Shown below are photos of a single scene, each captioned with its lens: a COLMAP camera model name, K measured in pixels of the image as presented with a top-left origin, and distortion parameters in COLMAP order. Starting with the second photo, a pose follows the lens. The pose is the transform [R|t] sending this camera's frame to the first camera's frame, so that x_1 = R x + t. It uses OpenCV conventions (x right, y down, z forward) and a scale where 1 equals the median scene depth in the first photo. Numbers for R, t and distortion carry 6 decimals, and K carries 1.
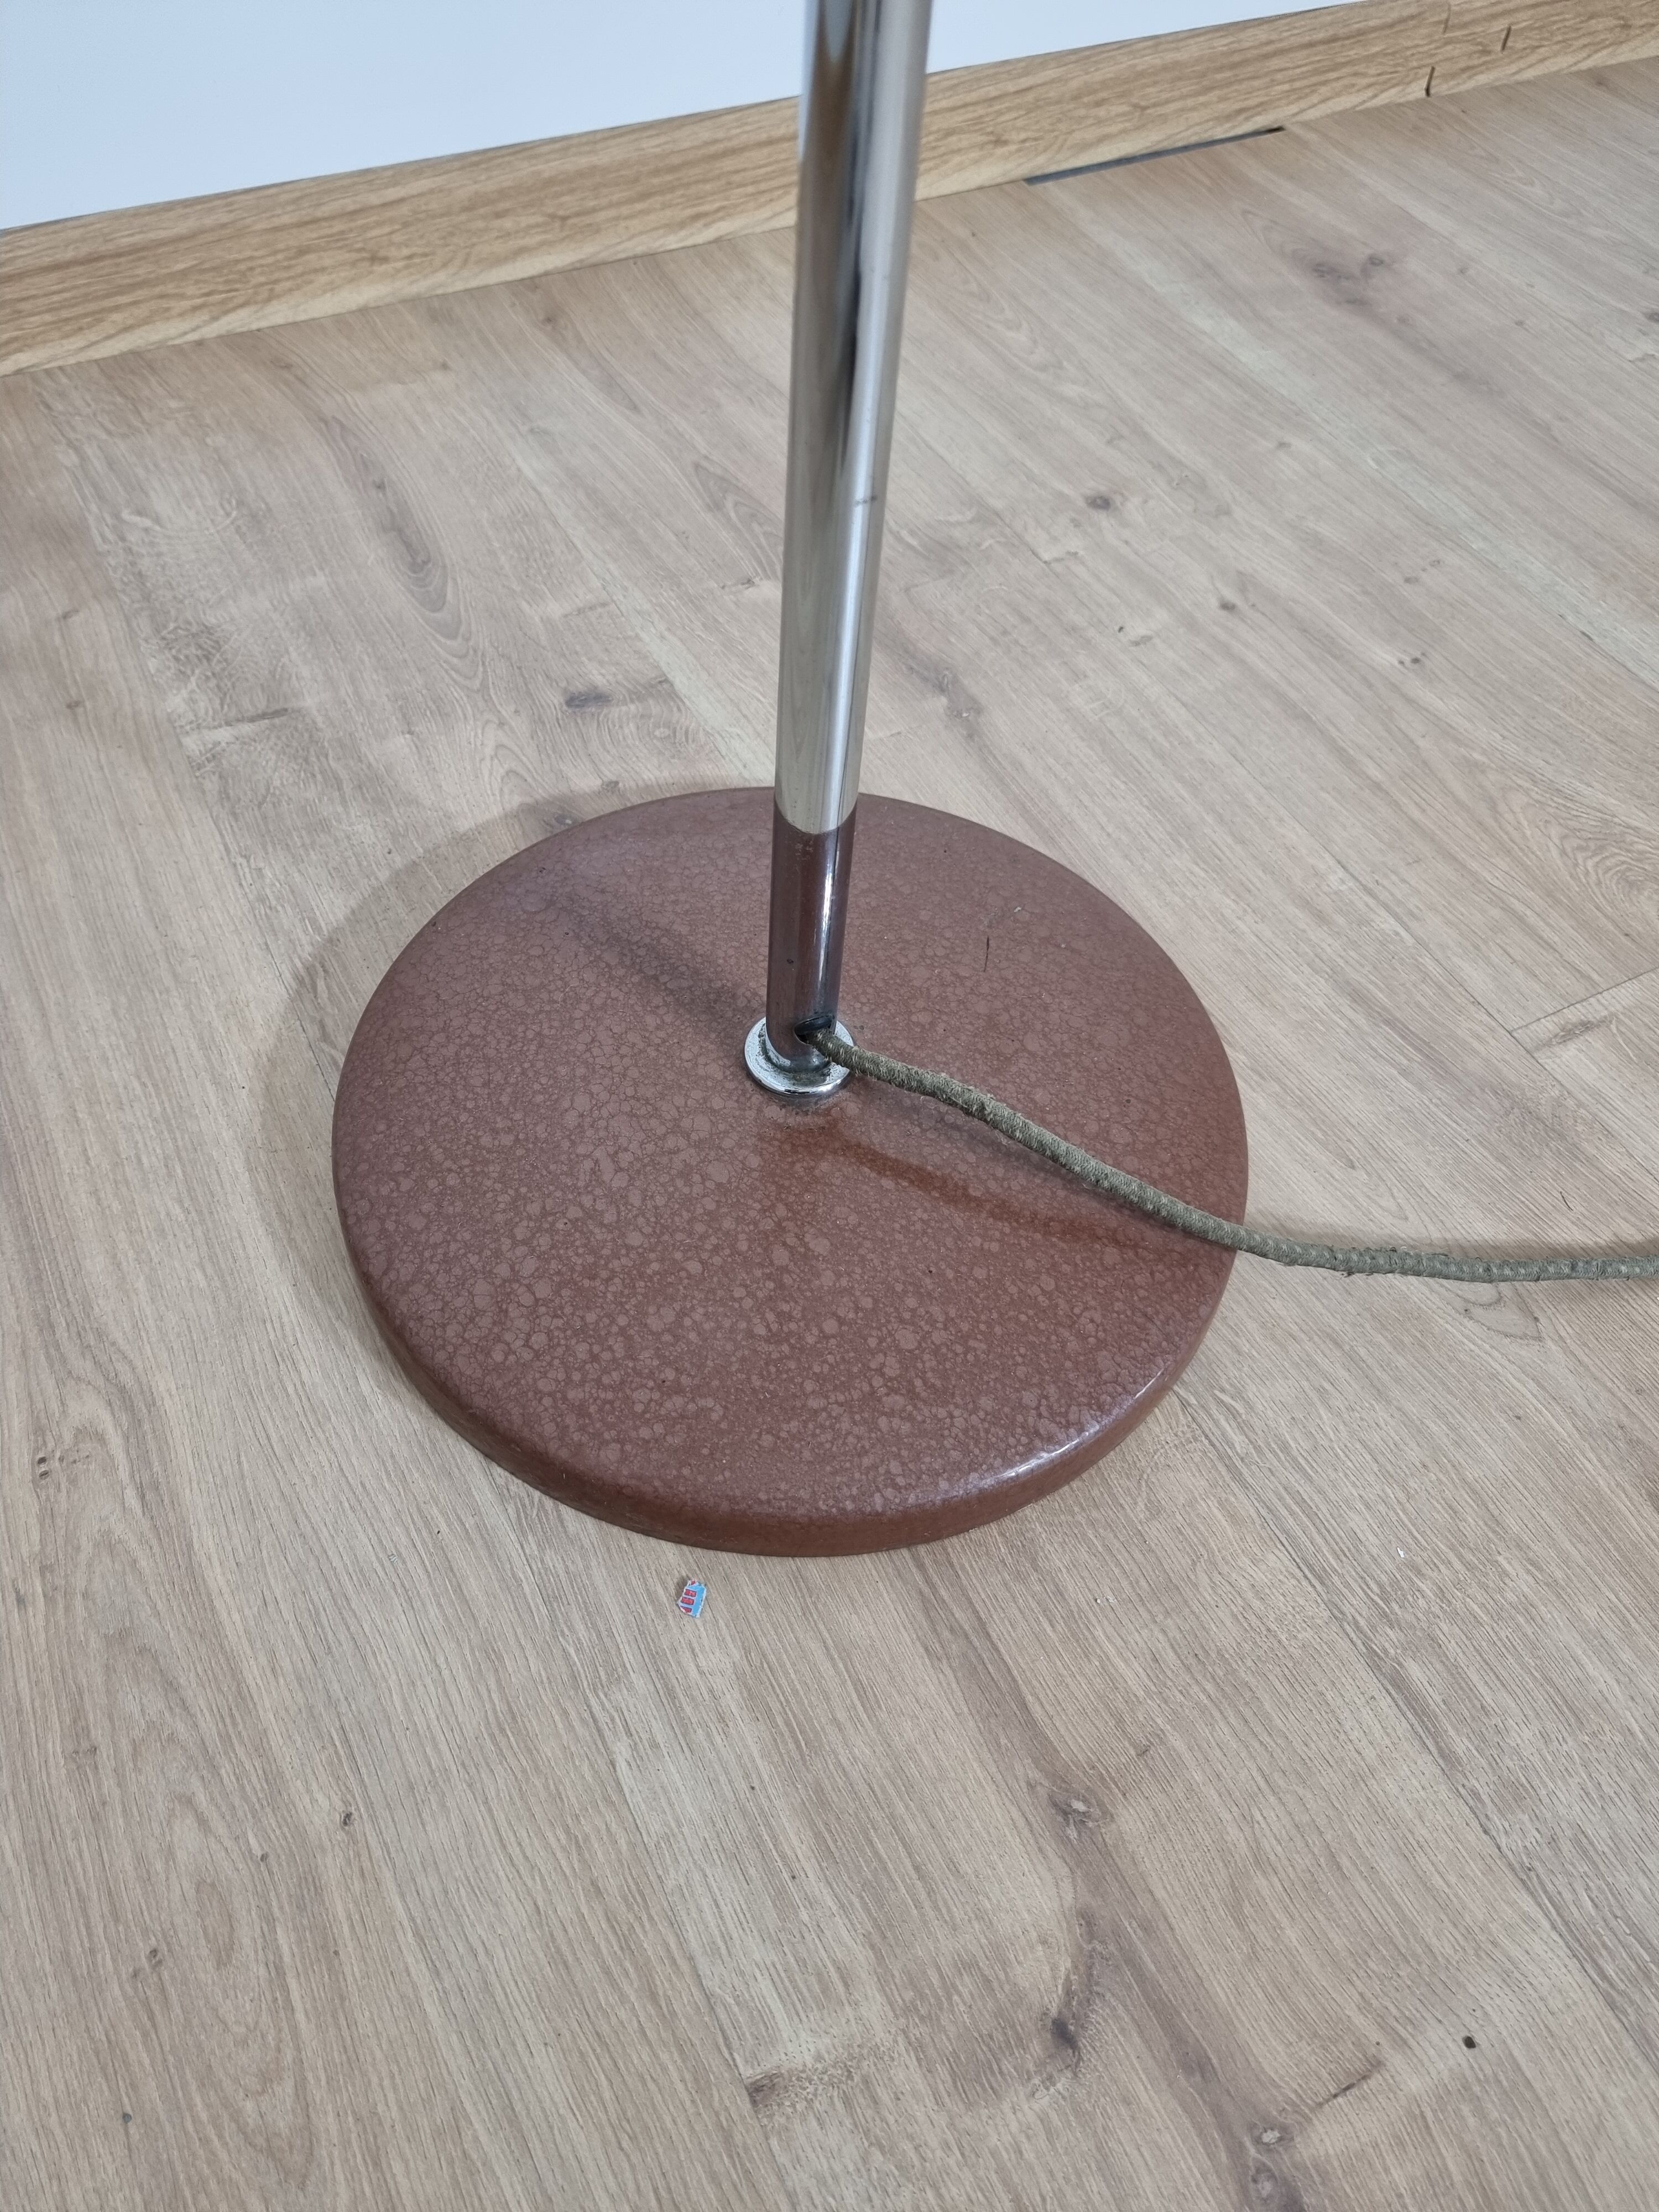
lens RADIAL K [[1537.4, 0, 829.2], [0, 1537.4, 1101.2], [0, 0, 1]] dist [0.045128, -0.027646]
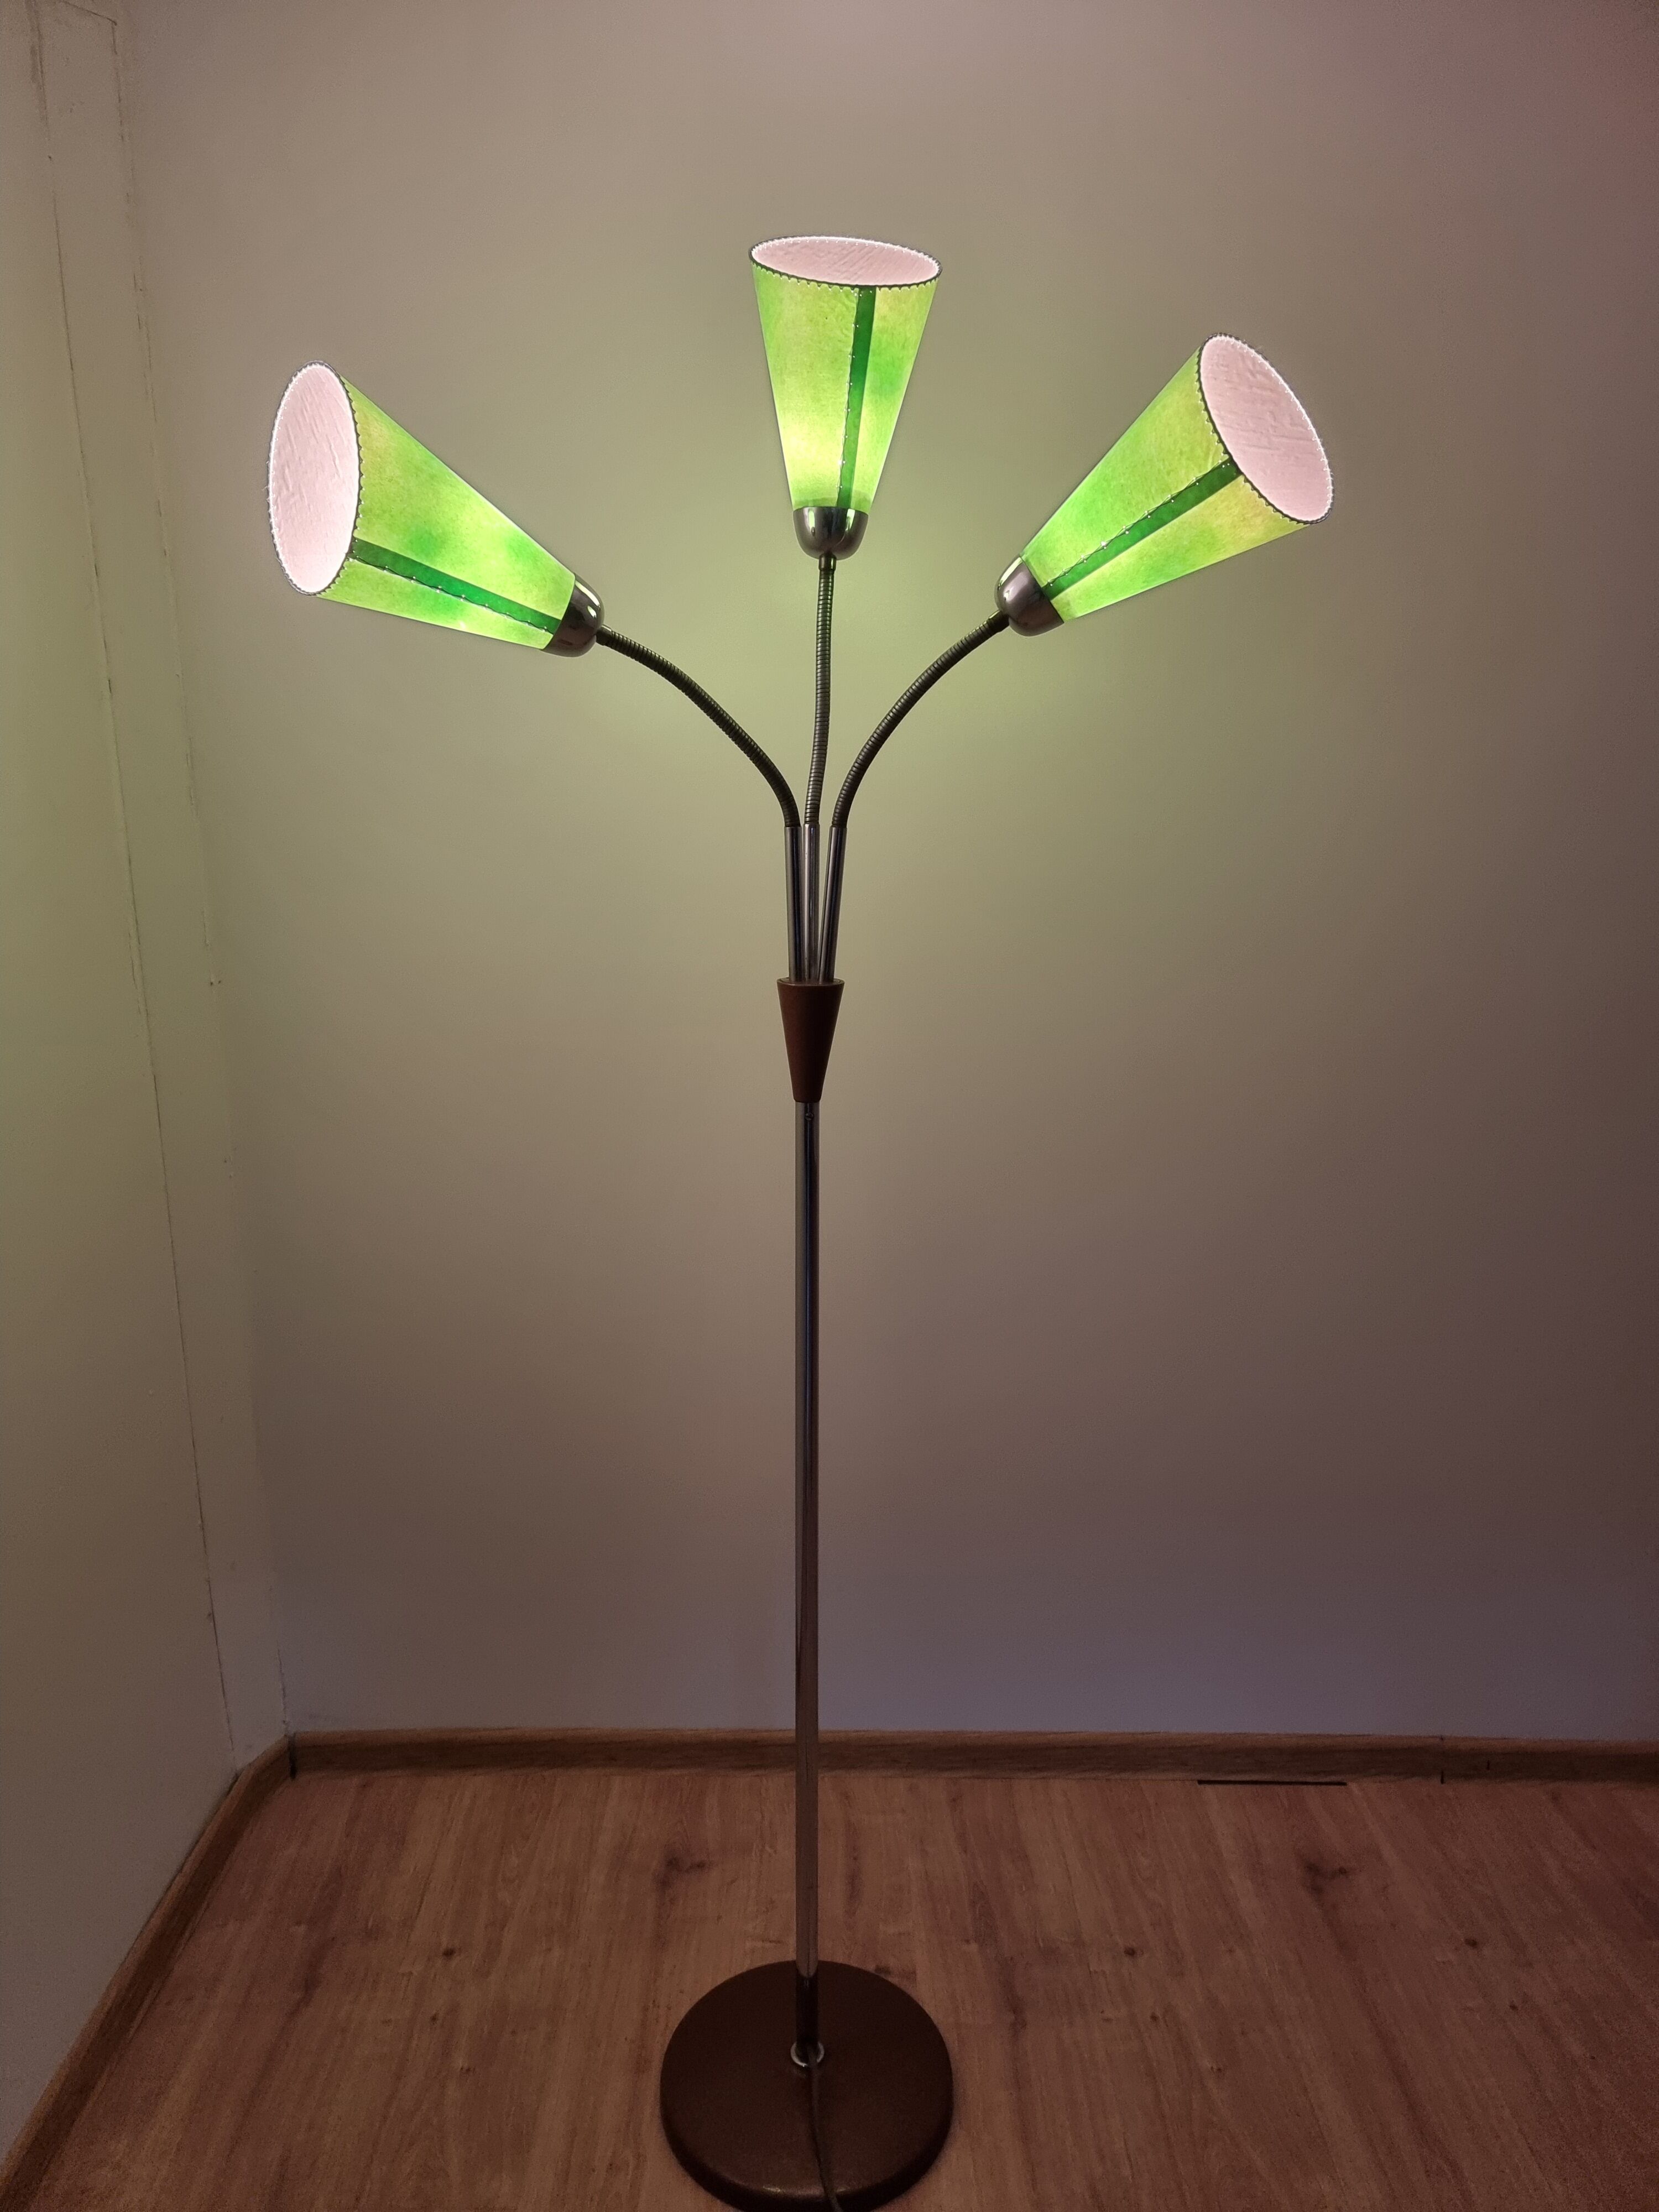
lens RADIAL K [[1537.4, 0, 822.8], [0, 1537.4, 1118.5], [0, 0, 1]] dist [0.045128, -0.027646]
pose [[0.876989, 0.053982, -0.477468, 0.936174], [-0.358347, 0.735469, -0.575042, 0.232701], [0.320121, 0.675405, 0.664343, -1.774498]]
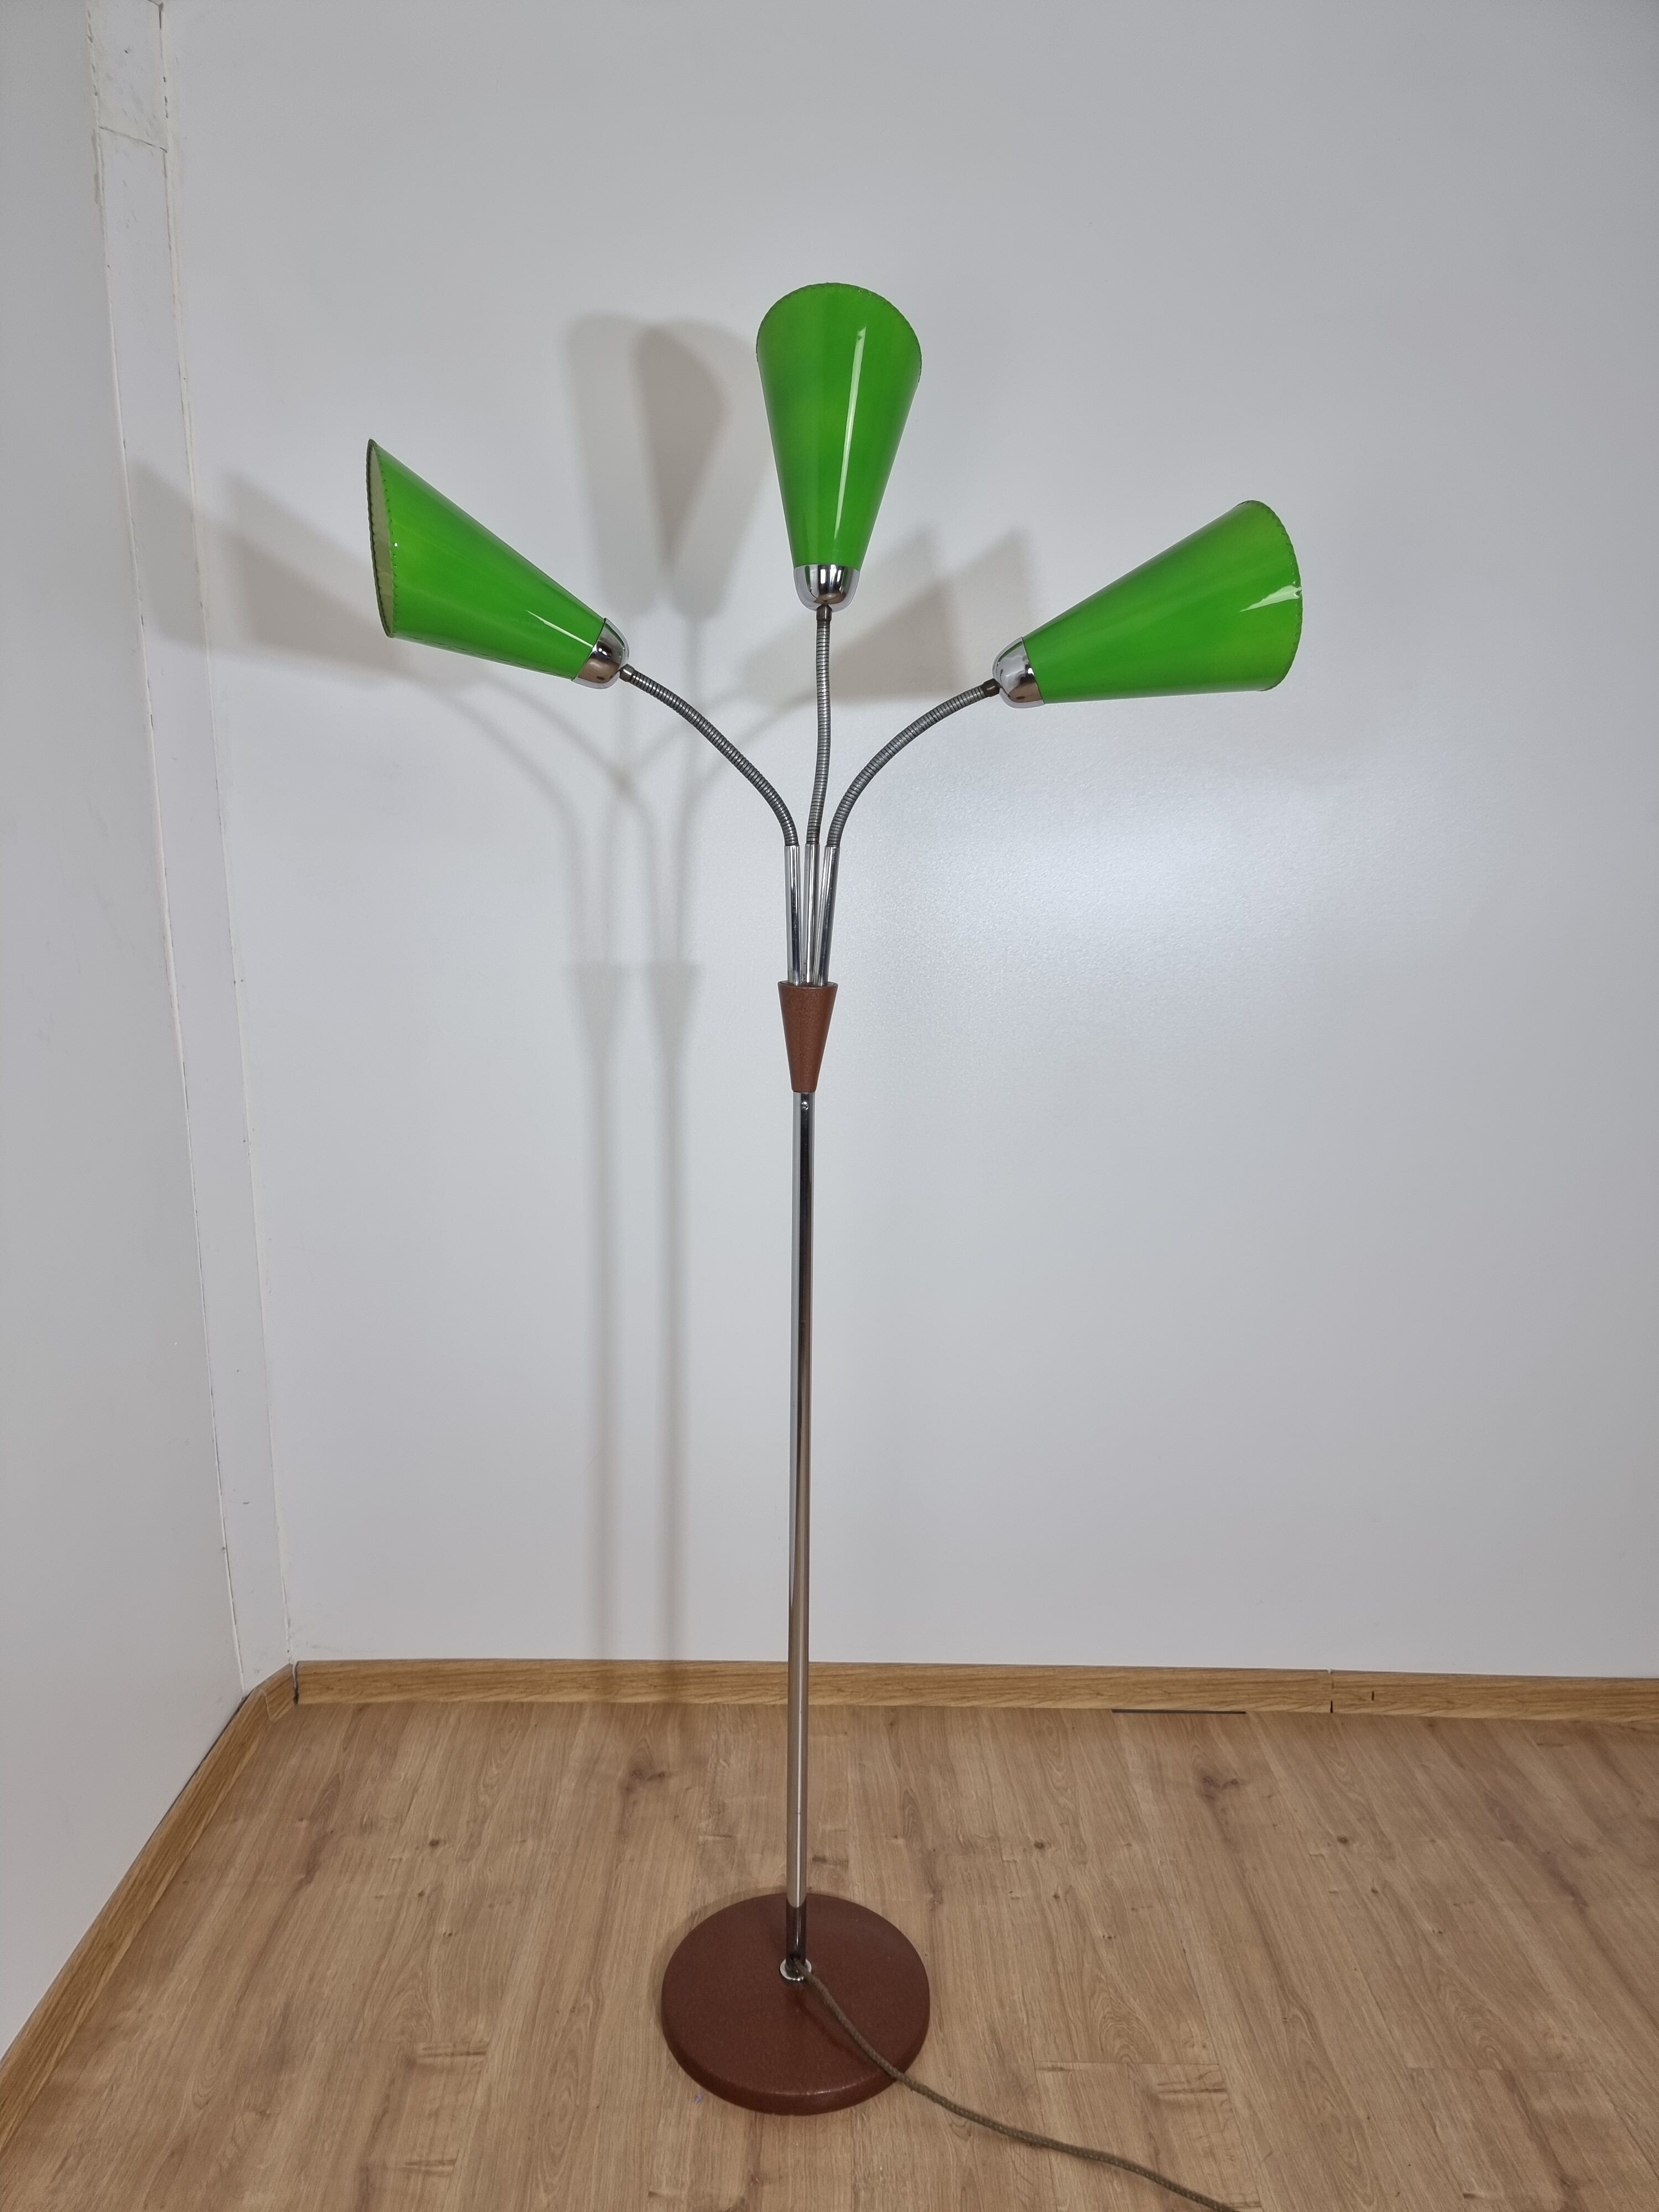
lens RADIAL K [[1537.4, 0, 825.4], [0, 1537.4, 1086.3], [0, 0, 1]] dist [0.045128, -0.027646]
pose [[0.878453, 0.040549, -0.476104, 1.209265], [-0.361379, 0.708250, -0.606455, 0.492541], [0.312610, 0.704796, 0.636818, -1.945952]]
